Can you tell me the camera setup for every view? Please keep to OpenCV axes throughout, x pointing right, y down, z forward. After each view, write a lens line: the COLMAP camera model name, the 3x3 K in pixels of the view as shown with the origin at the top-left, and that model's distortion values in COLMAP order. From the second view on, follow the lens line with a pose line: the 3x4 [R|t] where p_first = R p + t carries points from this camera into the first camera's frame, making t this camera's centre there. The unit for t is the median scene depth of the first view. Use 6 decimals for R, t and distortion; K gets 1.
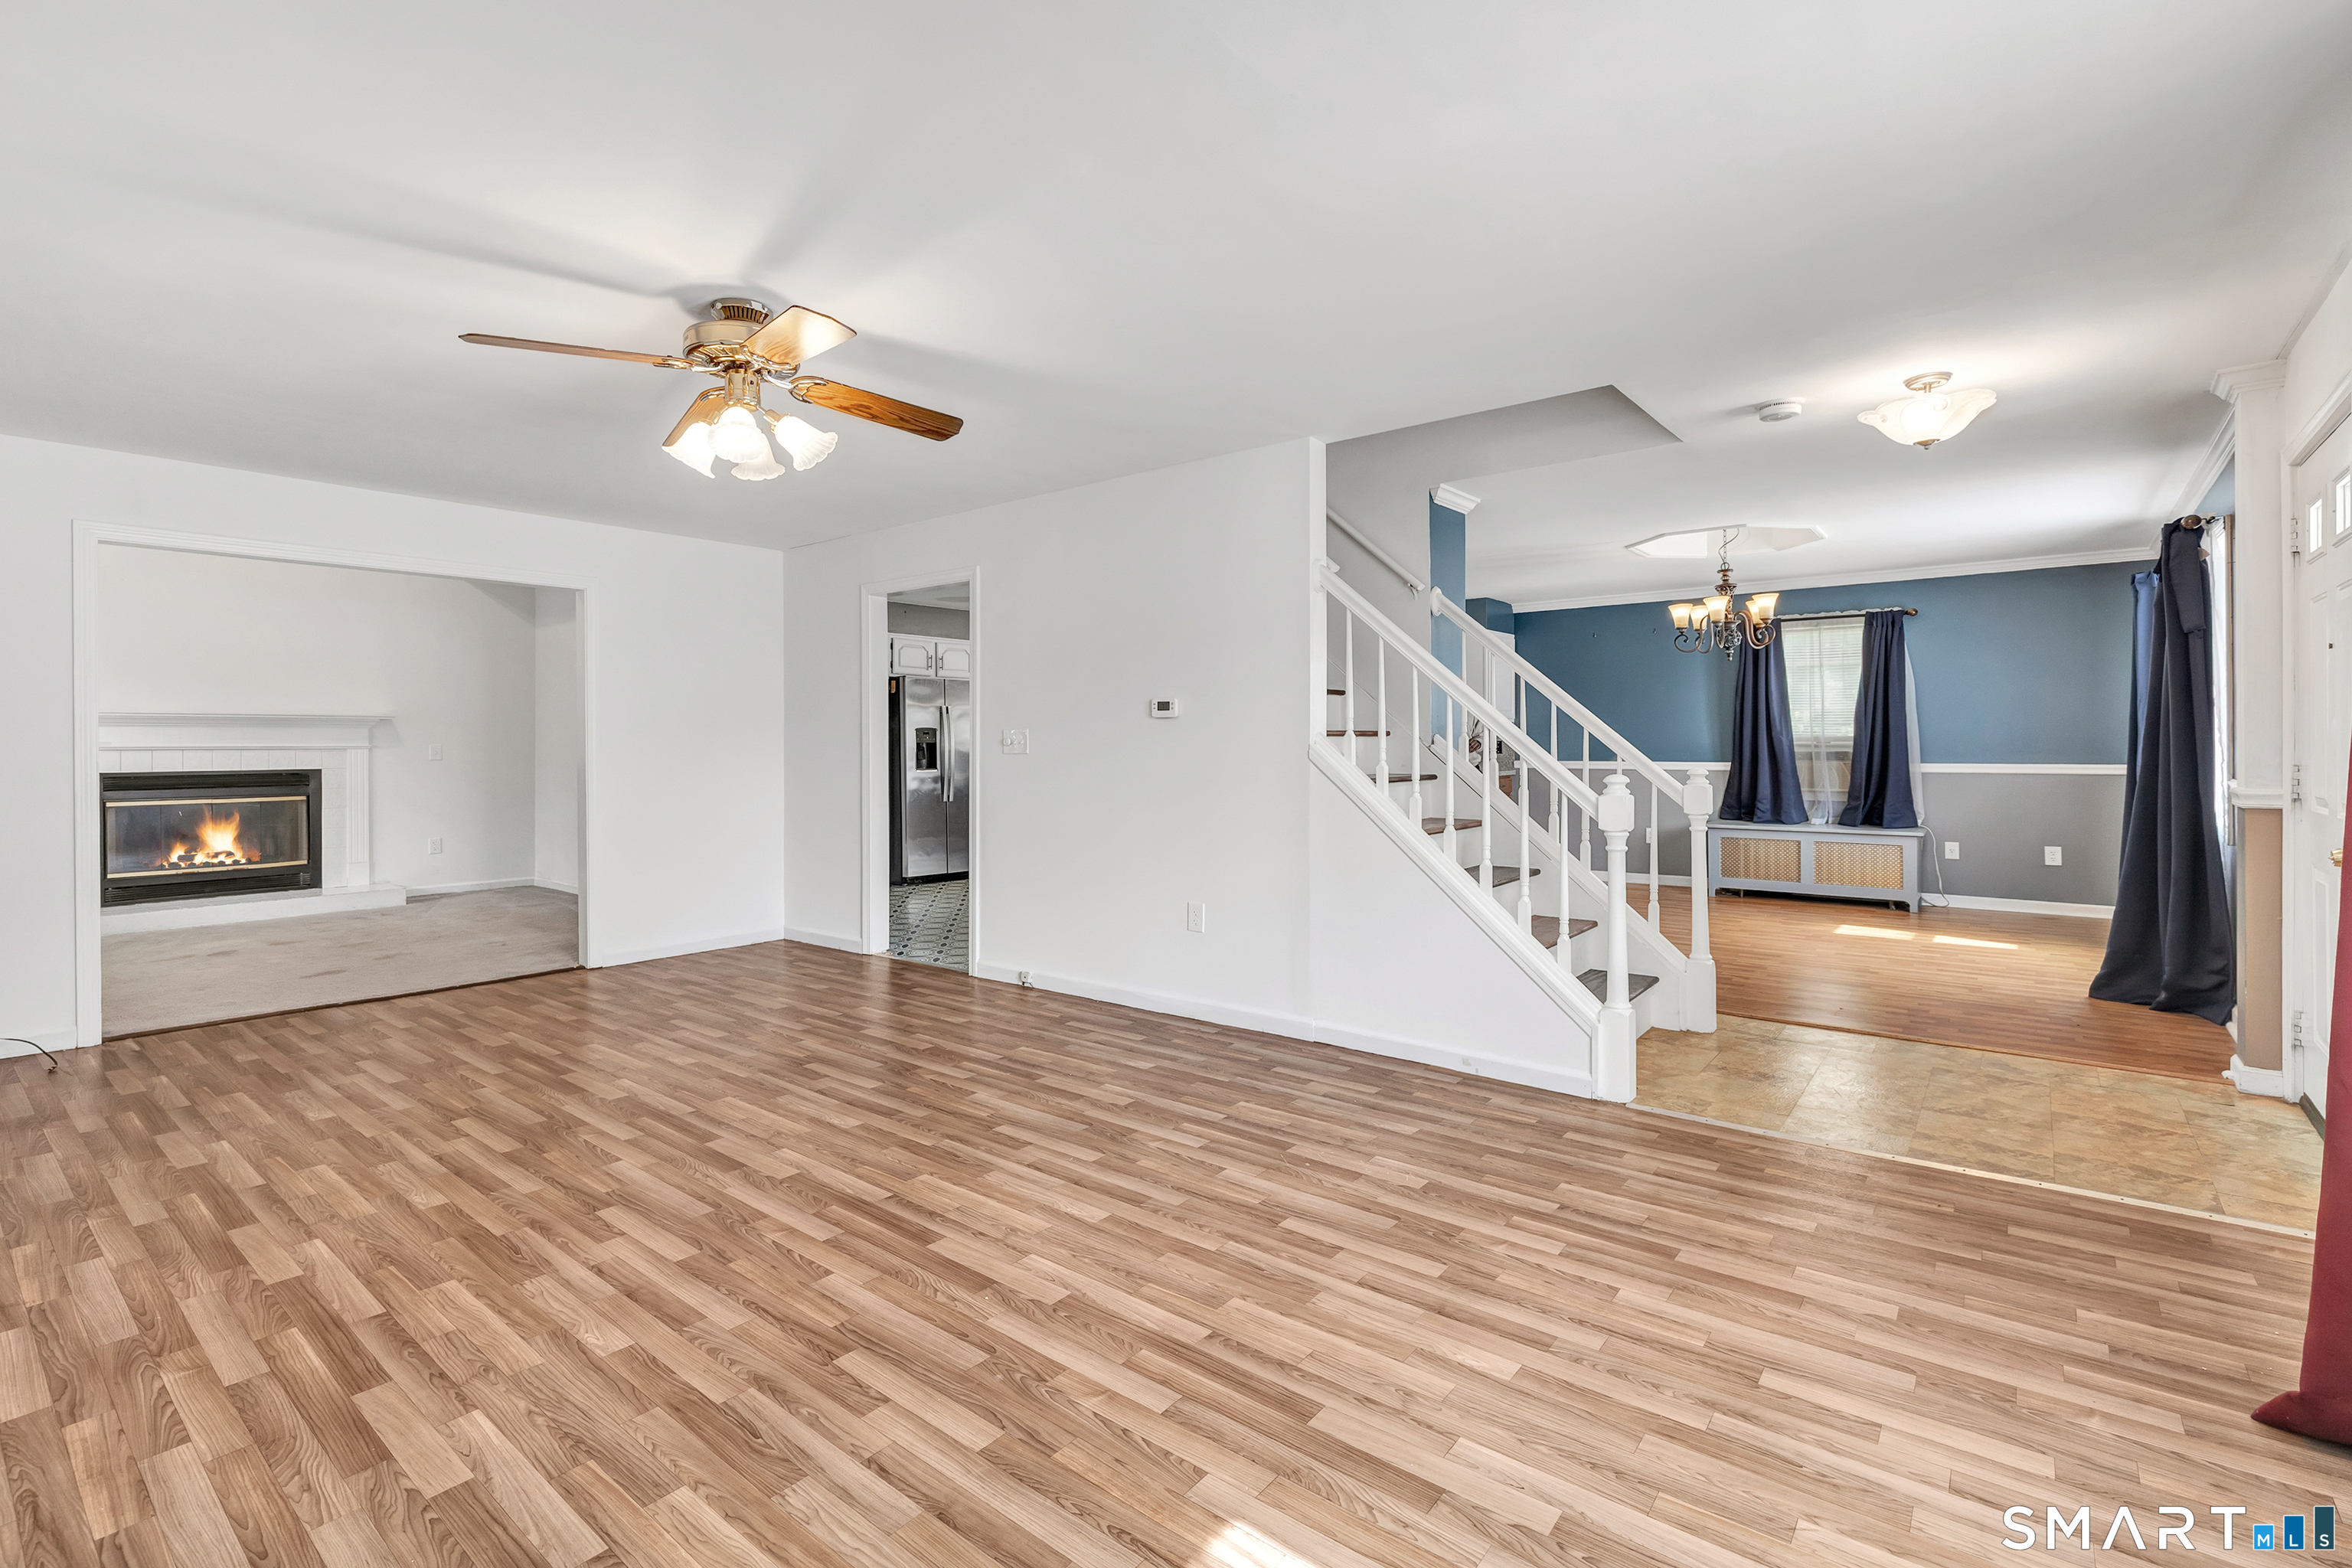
lens RADIAL K [[1108.8, 0, 1199.1], [0, 1108.8, 740.4], [0, 0, 1]] dist [-0.000594, 0.000016]
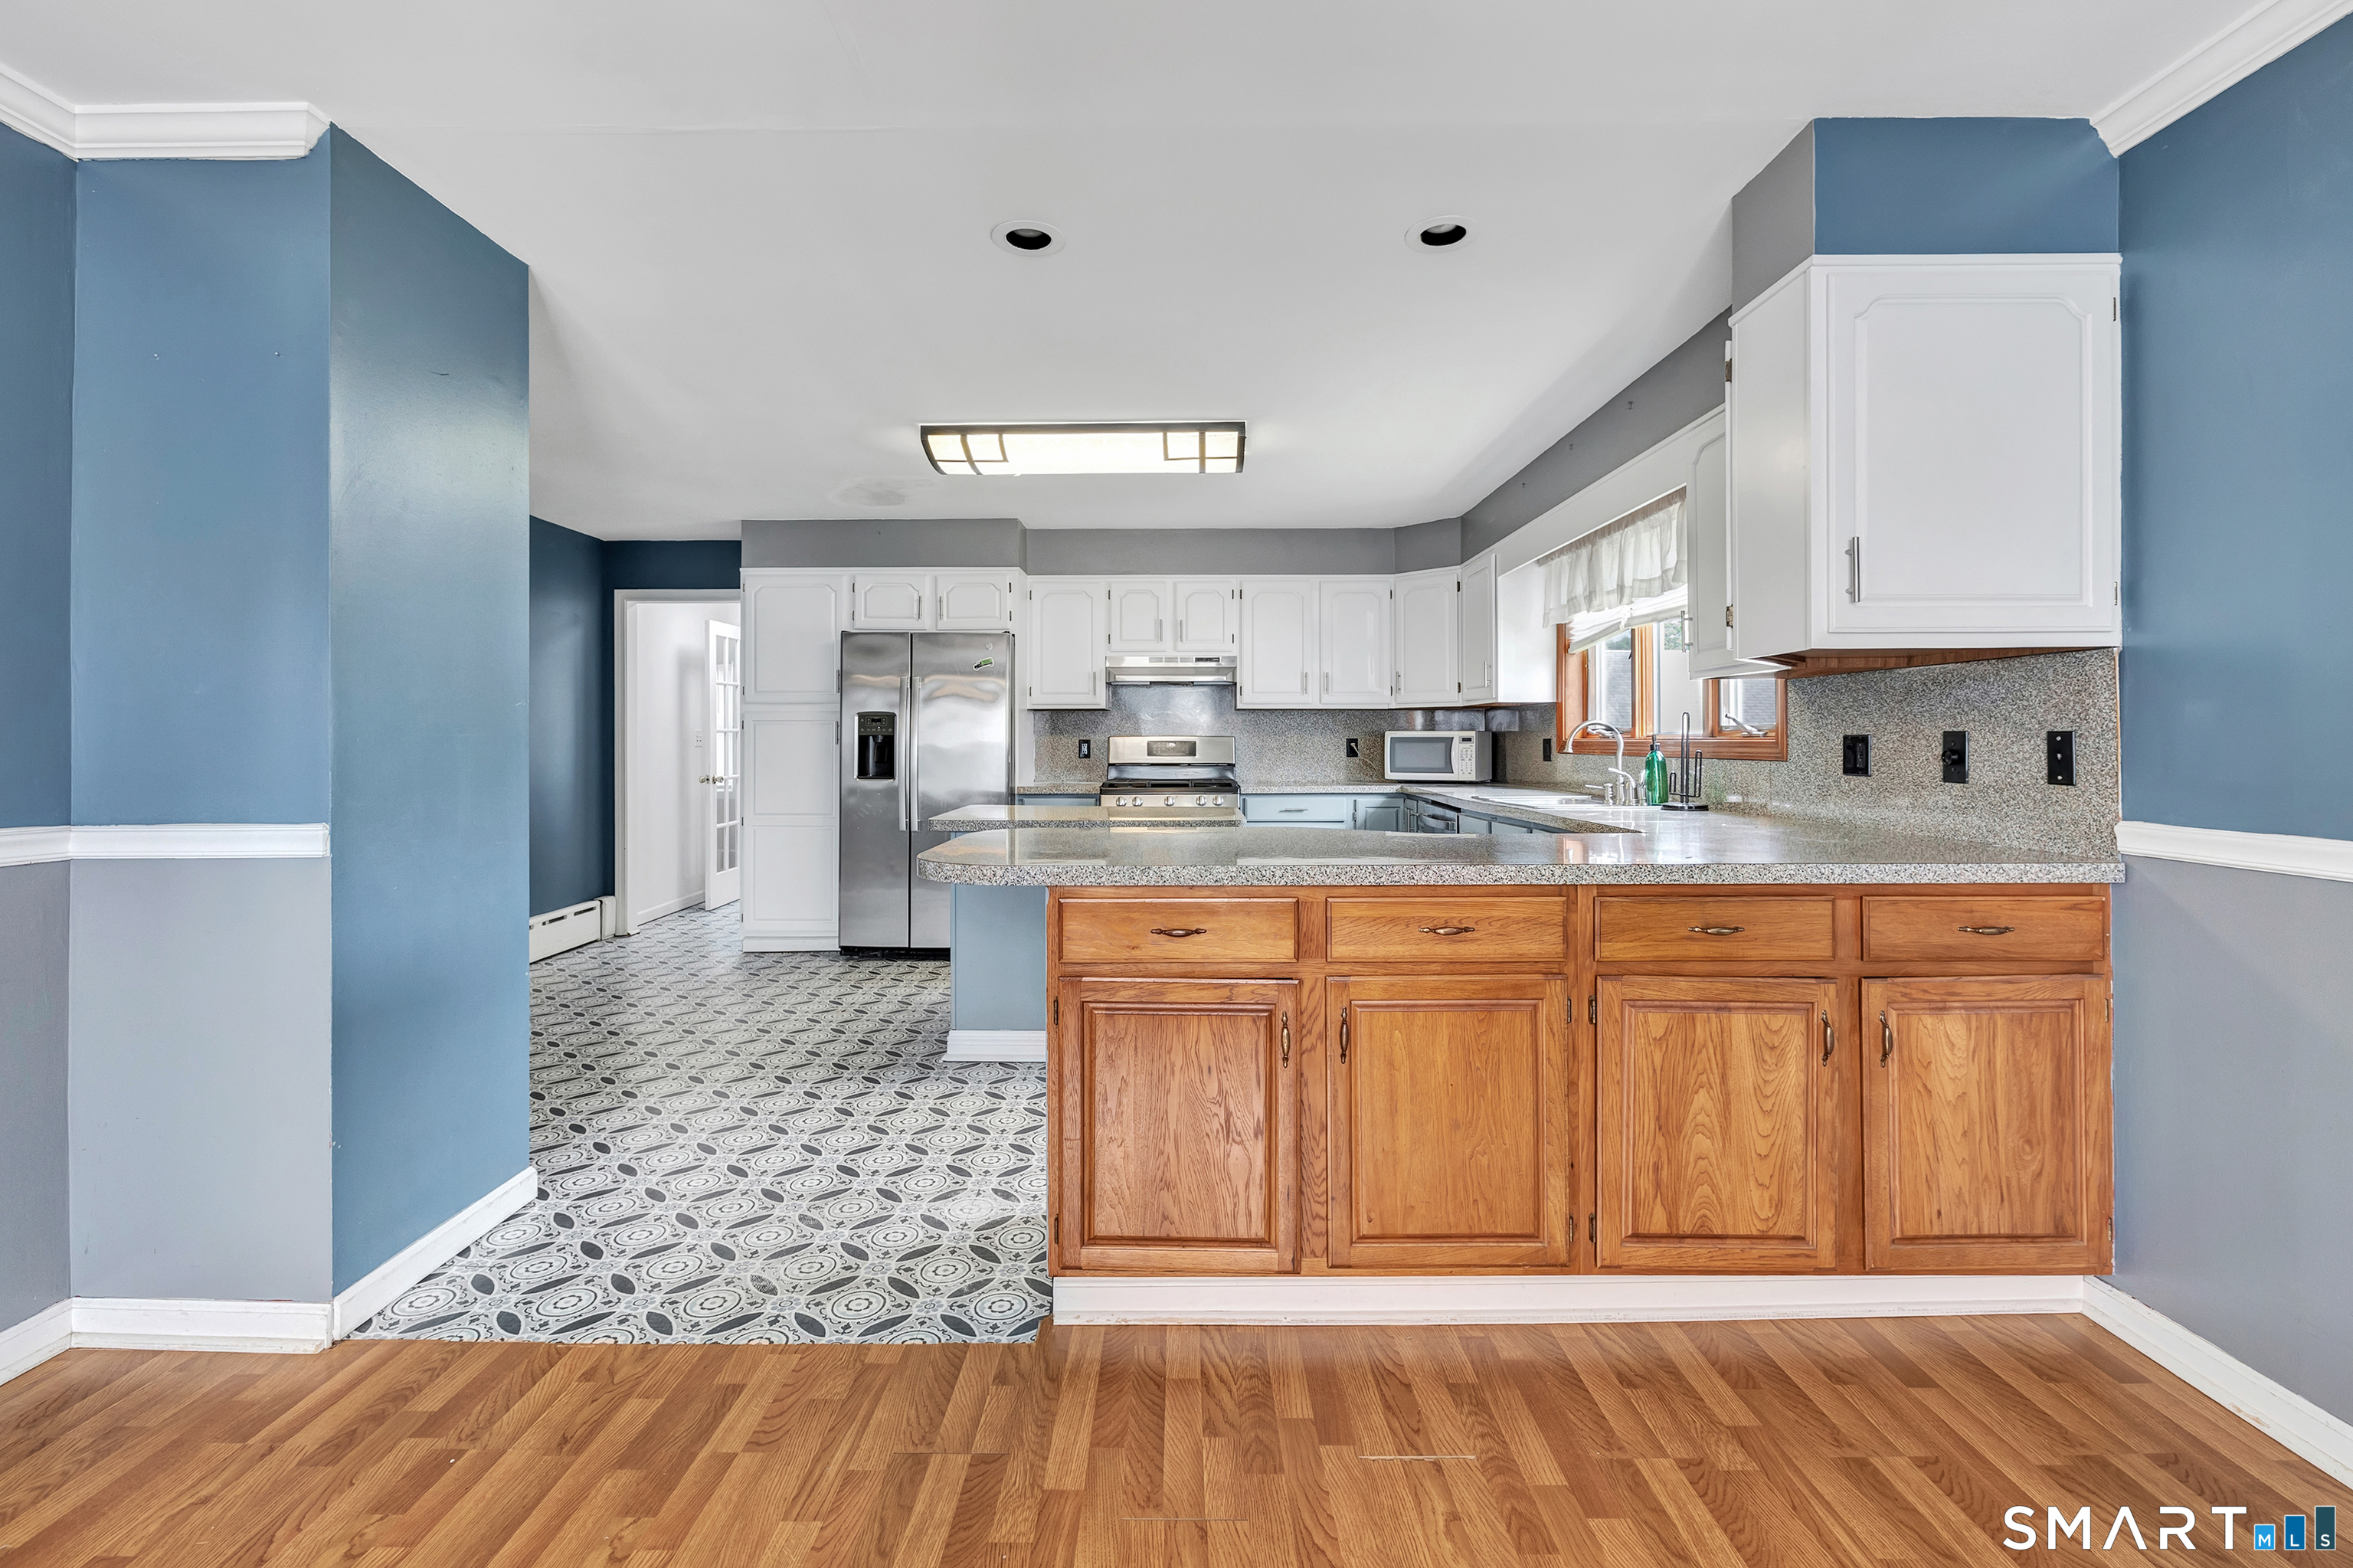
lens RADIAL K [[1109.3, 0, 1239.0], [0, 1109.3, 731.5], [0, 0, 1]] dist [-0.000594, 0.000016]
pose [[0.607694, 0.000405, -0.794171, 0.453658], [0.000619, 0.999999, 0.000983, -0.000769], [0.794171, -0.001089, 0.607694, 0.942108]]
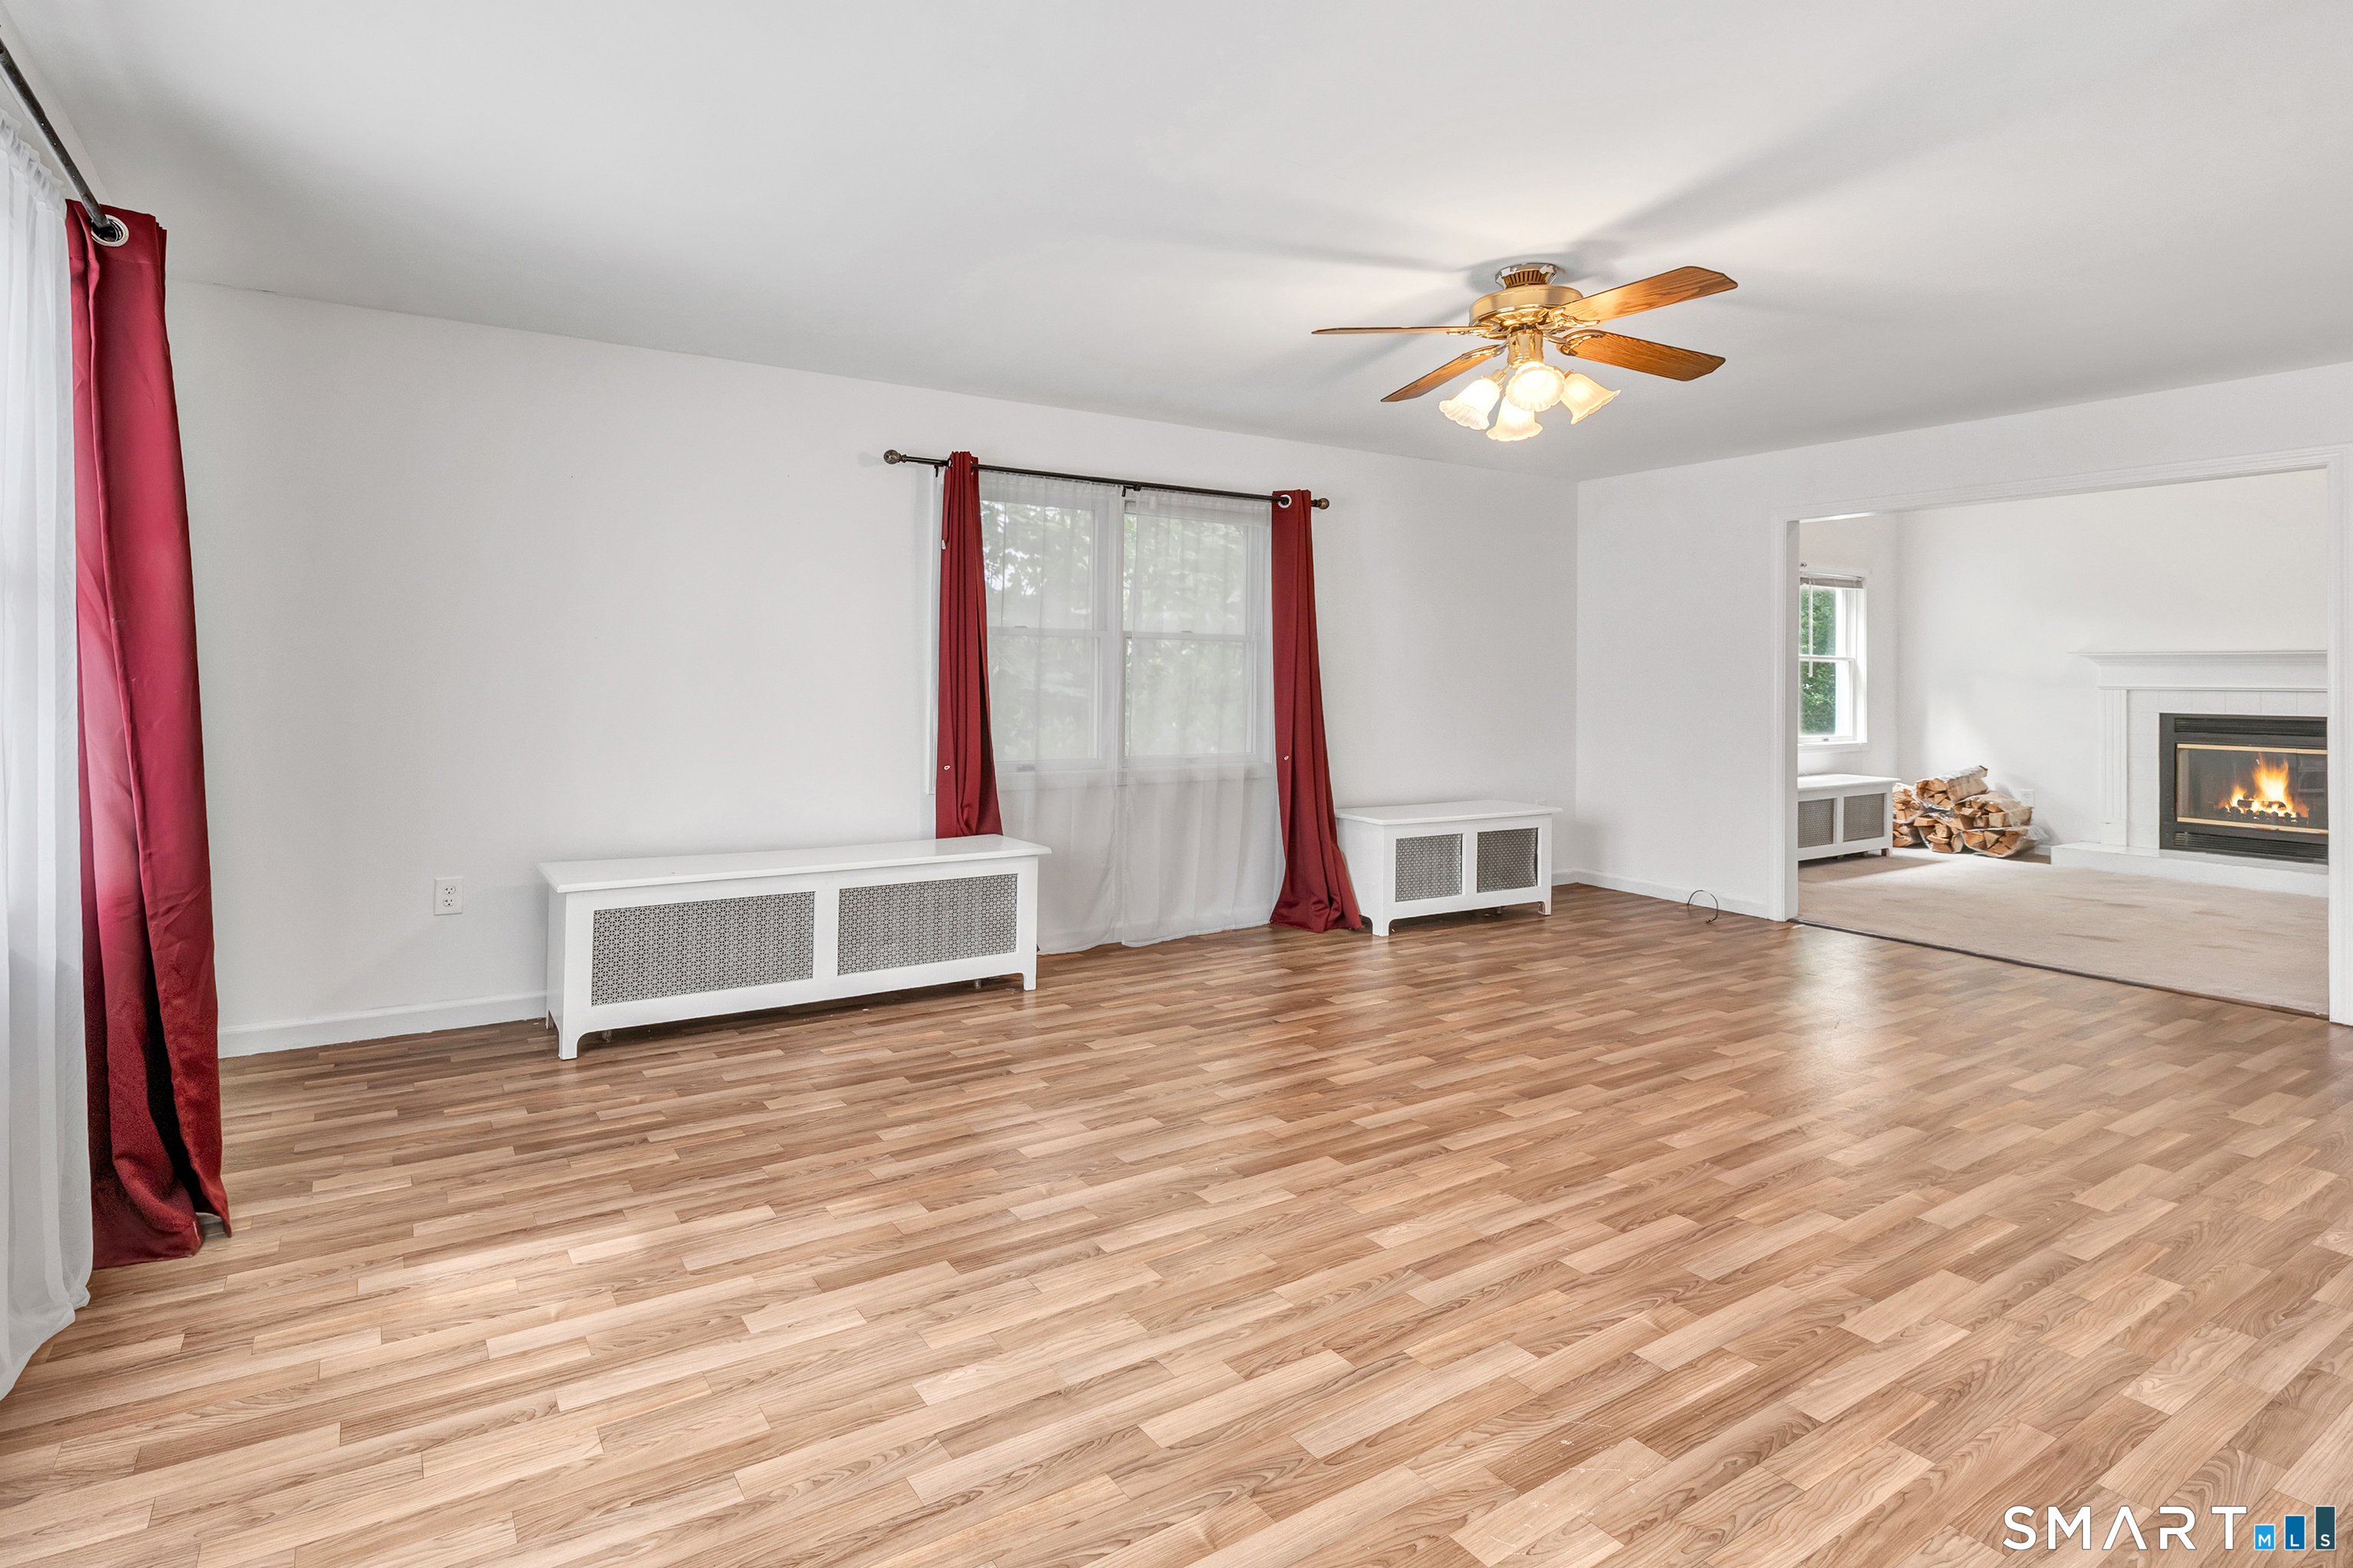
lens RADIAL K [[1109.3, 0, 992.4], [0, 1109.3, 677.2], [0, 0, 1]] dist [-0.000594, 0.000016]
pose [[-0.410419, 0.004851, -0.911884, 0.316841], [-0.001701, 0.999980, 0.006085, -0.004820], [0.911896, 0.004048, -0.410402, 0.417543]]
